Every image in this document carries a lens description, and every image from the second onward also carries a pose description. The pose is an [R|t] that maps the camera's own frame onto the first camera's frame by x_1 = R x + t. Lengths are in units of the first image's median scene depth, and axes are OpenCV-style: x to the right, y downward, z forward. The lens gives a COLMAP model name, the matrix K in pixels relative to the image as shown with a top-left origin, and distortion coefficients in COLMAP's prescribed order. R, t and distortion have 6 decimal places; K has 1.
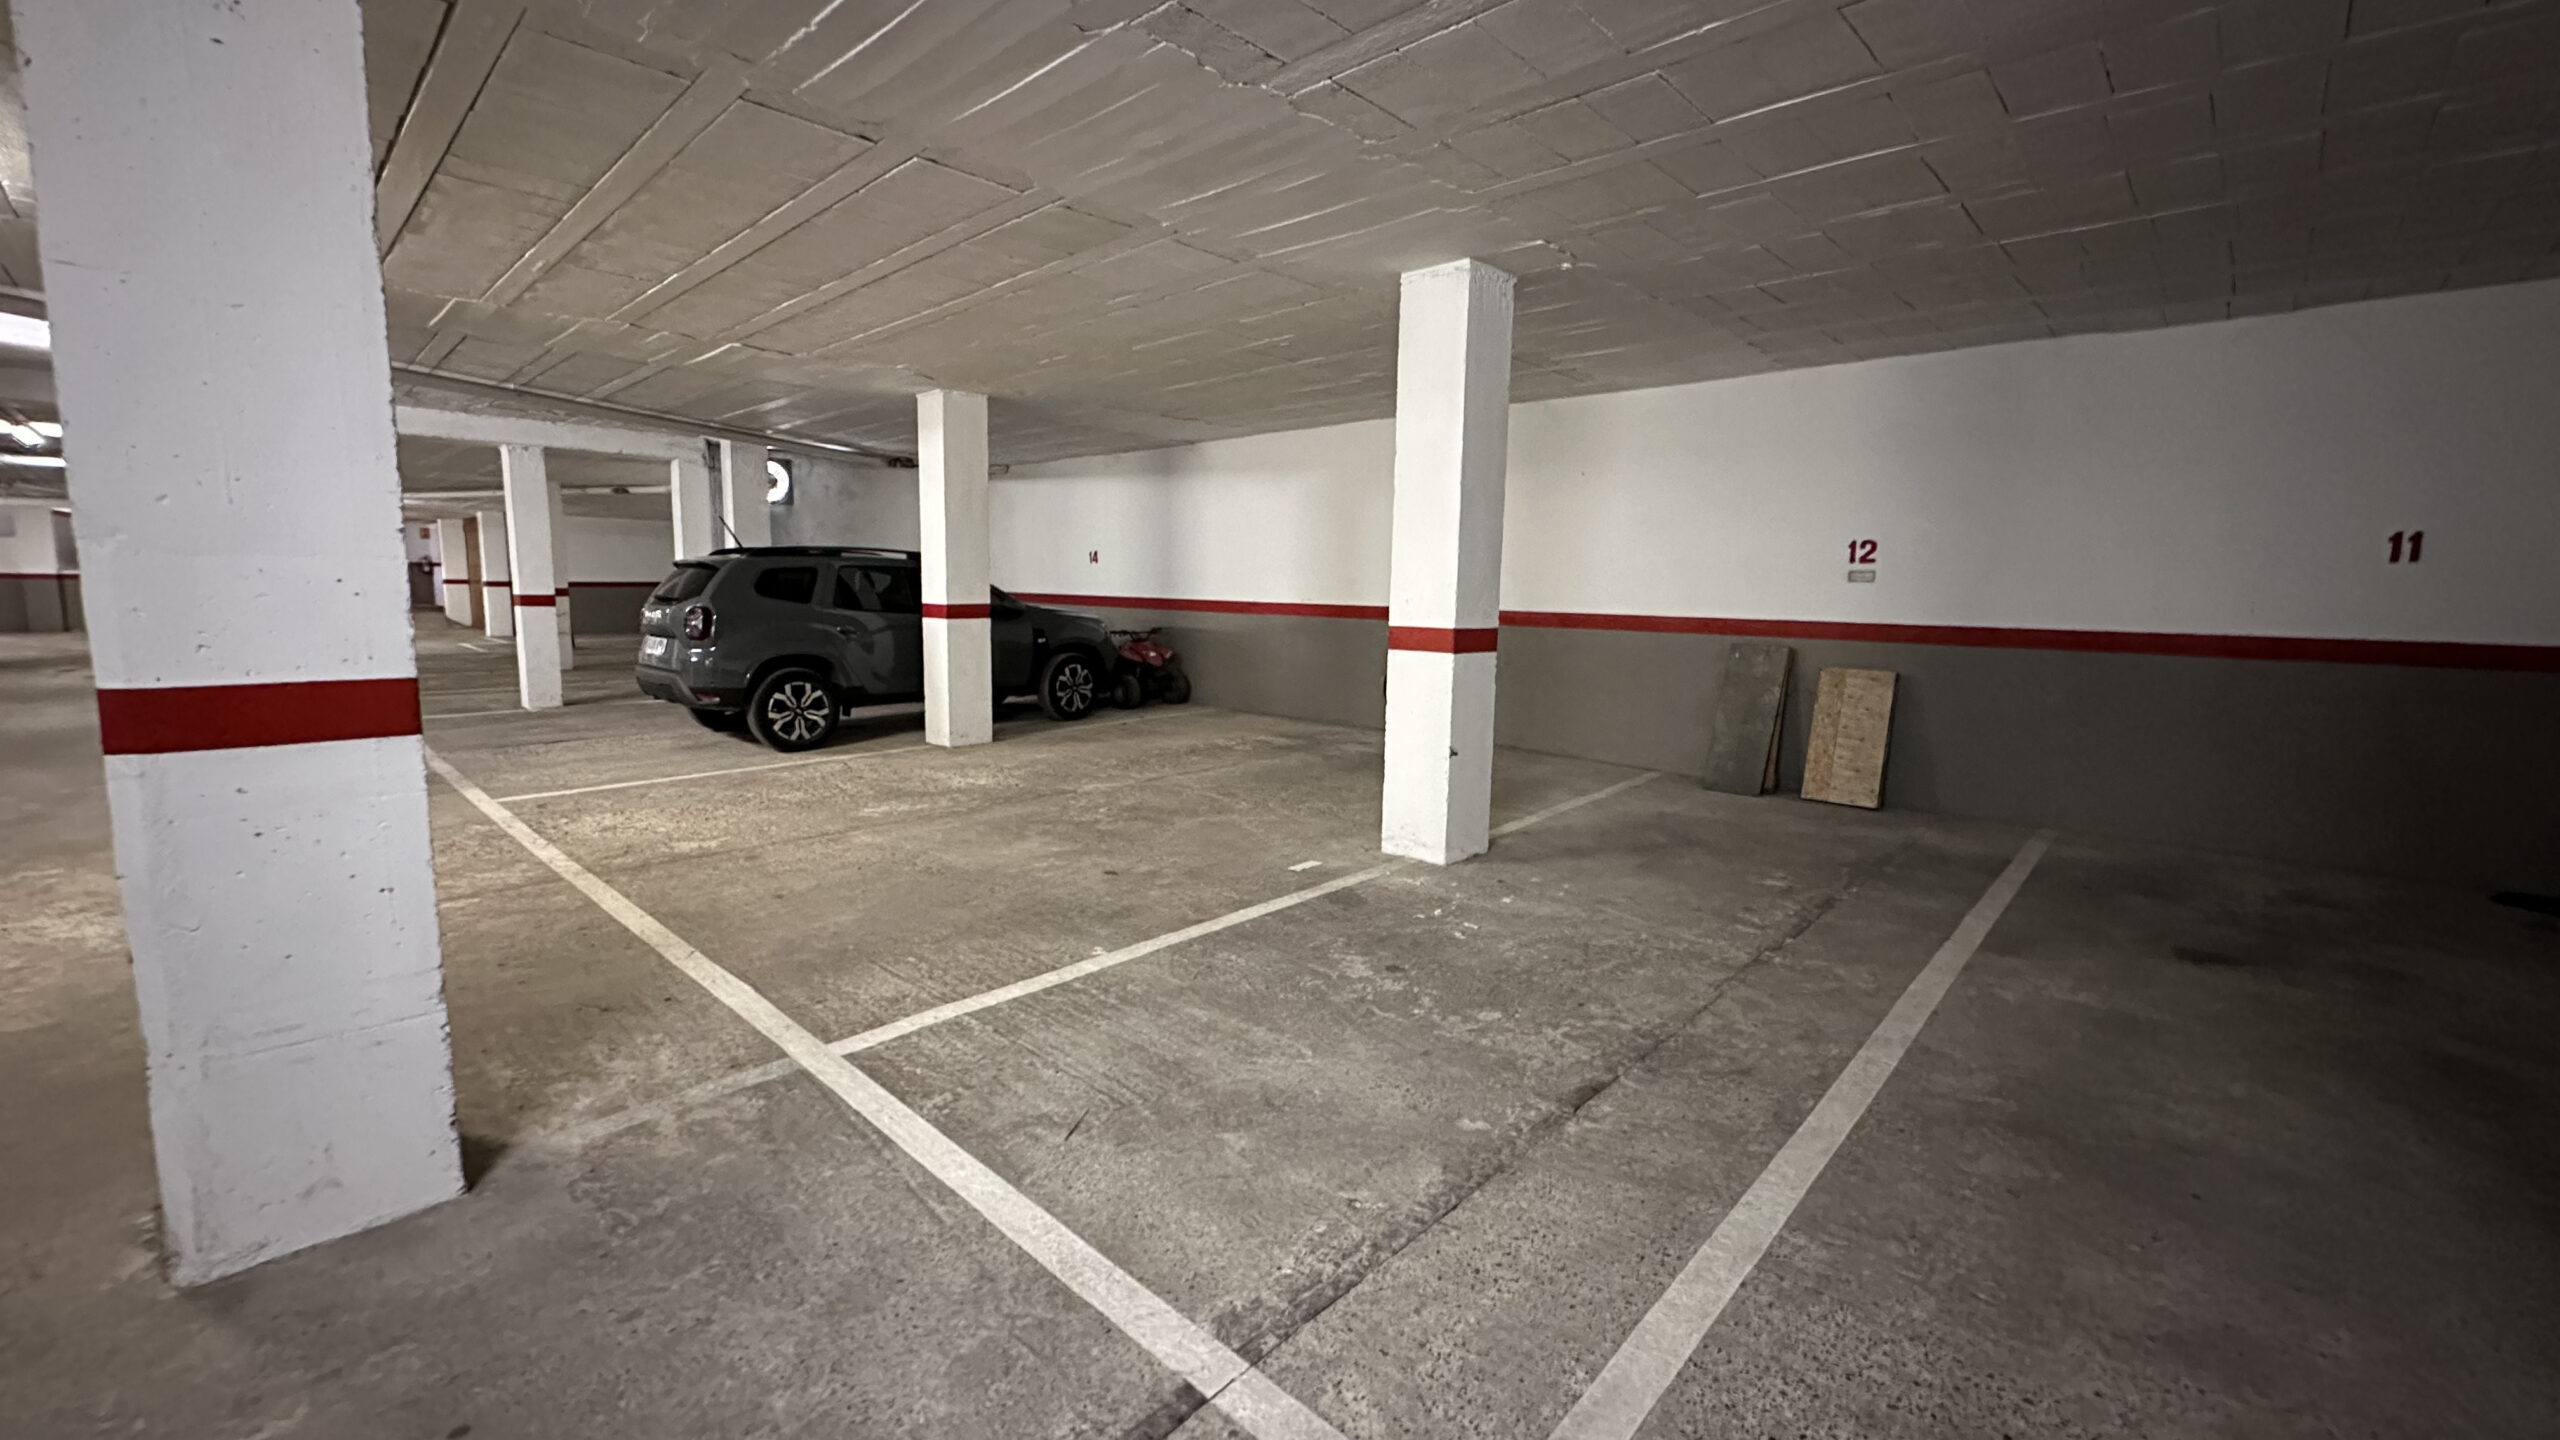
lens RADIAL K [[1083.7, 0, 1280.9], [0, 1083.7, 721.4], [0, 0, 1]] dist [-0.002714, 0.000156]
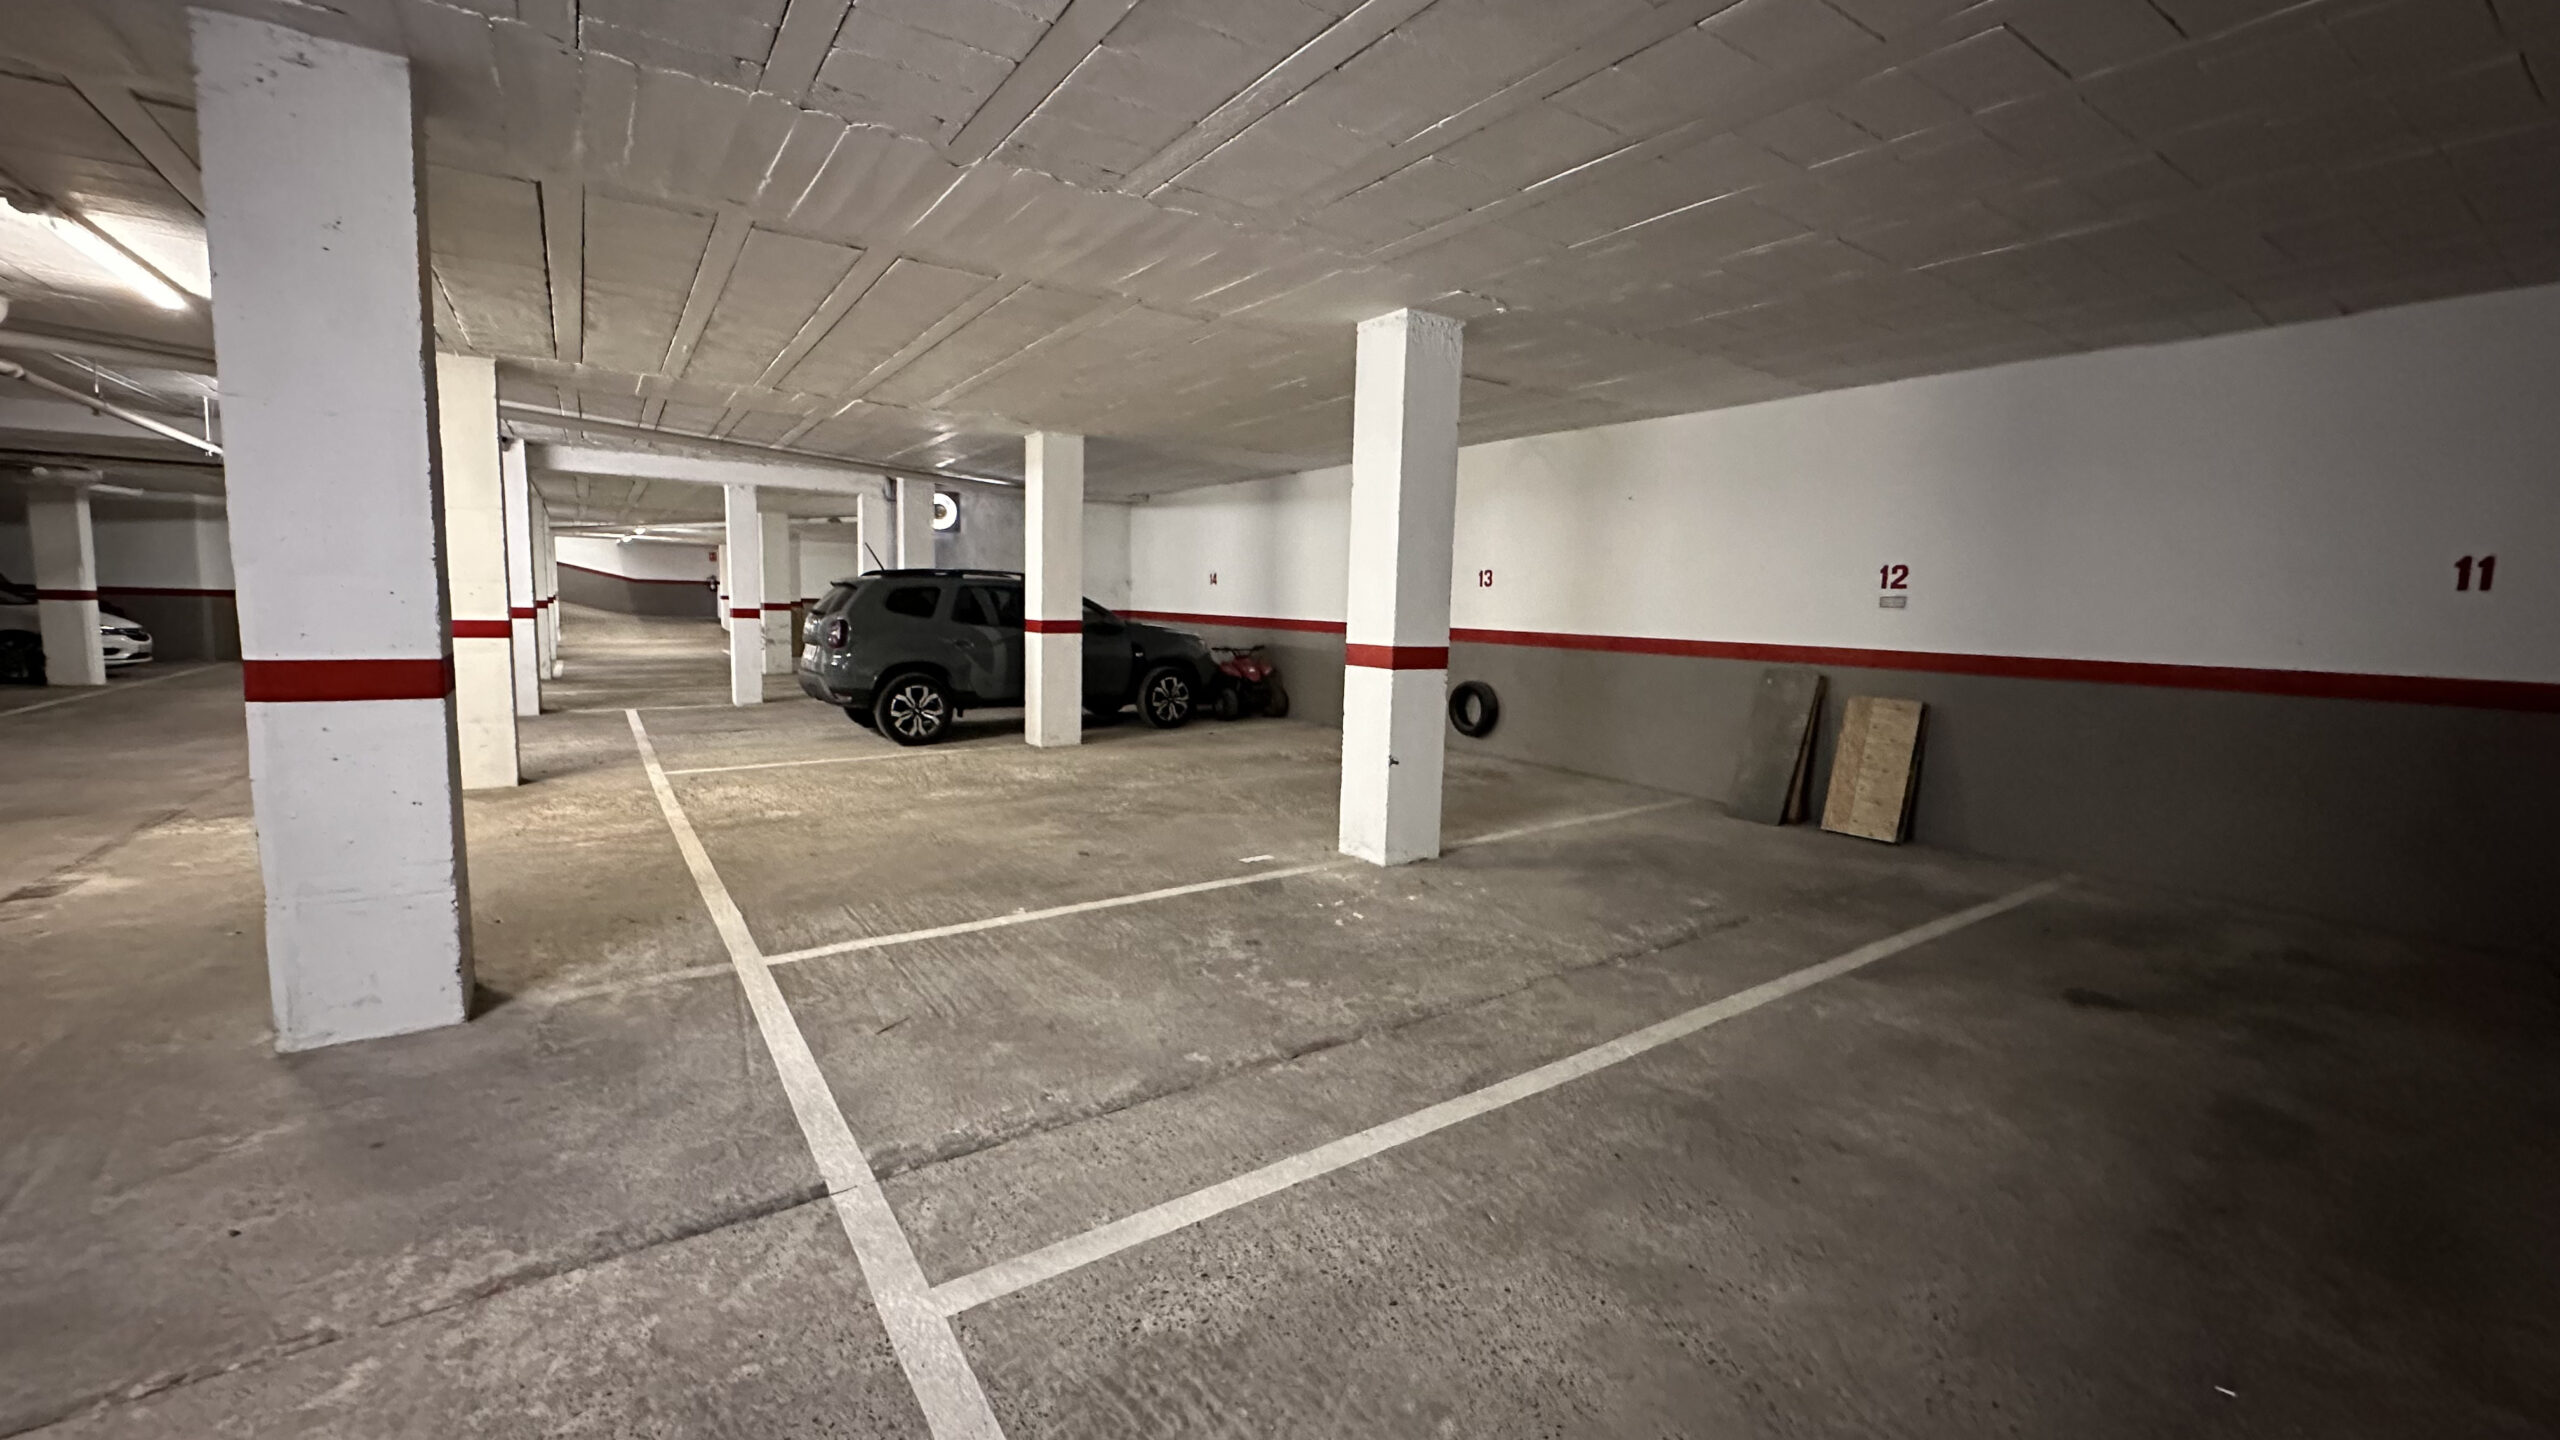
lens RADIAL K [[1098.7, 0, 1280.9], [0, 1098.7, 718.4], [0, 0, 1]] dist [-0.002640, 0.000133]
pose [[0.975348, 0.031649, -0.218390, 0.311511], [-0.036987, 0.999108, -0.020396, 0.013608], [0.217550, 0.027971, 0.975648, -0.098552]]
